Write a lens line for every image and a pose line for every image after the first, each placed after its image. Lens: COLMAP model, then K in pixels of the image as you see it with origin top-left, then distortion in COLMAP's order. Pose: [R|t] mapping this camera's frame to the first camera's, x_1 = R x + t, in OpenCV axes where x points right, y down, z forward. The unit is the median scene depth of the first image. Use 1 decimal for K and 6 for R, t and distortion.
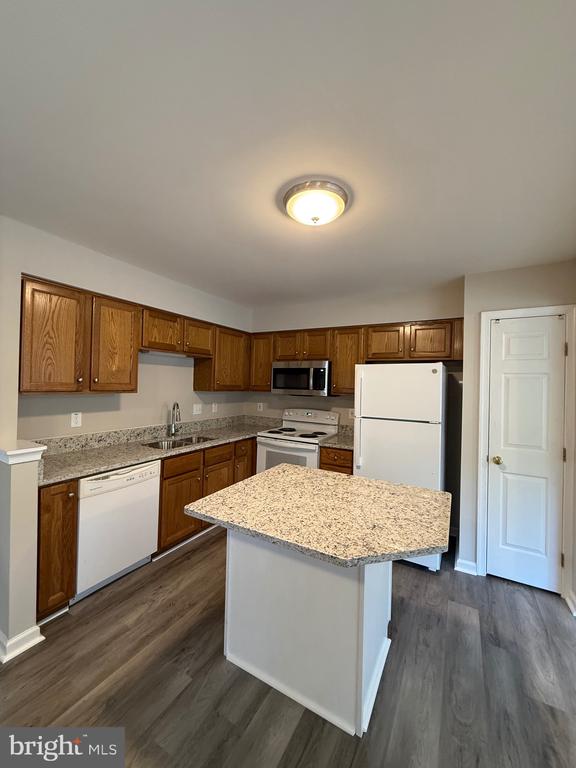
lens RADIAL K [[303.8, 0, 288.0], [0, 303.8, 380.5], [0, 0, 1]] dist [-0.000689, -0.000345]
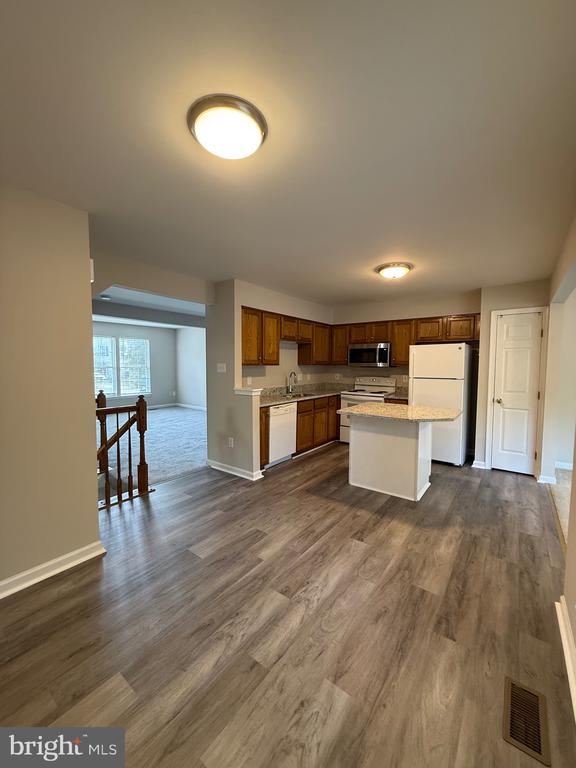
lens RADIAL K [[303.8, 0, 287.3], [0, 303.8, 383.2], [0, 0, 1]] dist [-0.000689, -0.000345]
pose [[0.991578, -0.013593, -0.128799, -0.236039], [0.022853, 0.997236, 0.070694, 0.020383], [0.127482, -0.073042, 0.989148, -0.750737]]
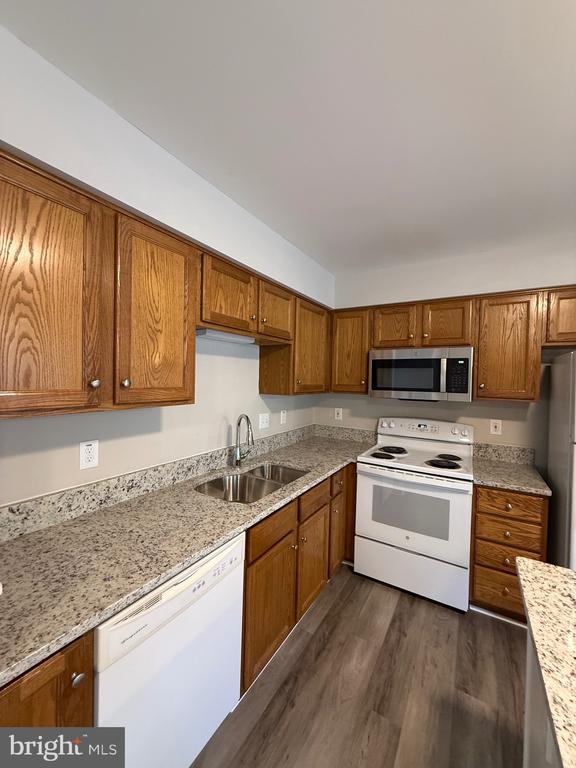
lens RADIAL K [[303.8, 0, 288.3], [0, 303.8, 379.5], [0, 0, 1]] dist [-0.000689, -0.000345]
pose [[0.999362, -0.005964, -0.035213, -0.313638], [0.006520, 0.999856, 0.015695, -0.012403], [0.035115, -0.015914, 0.999257, 0.461211]]
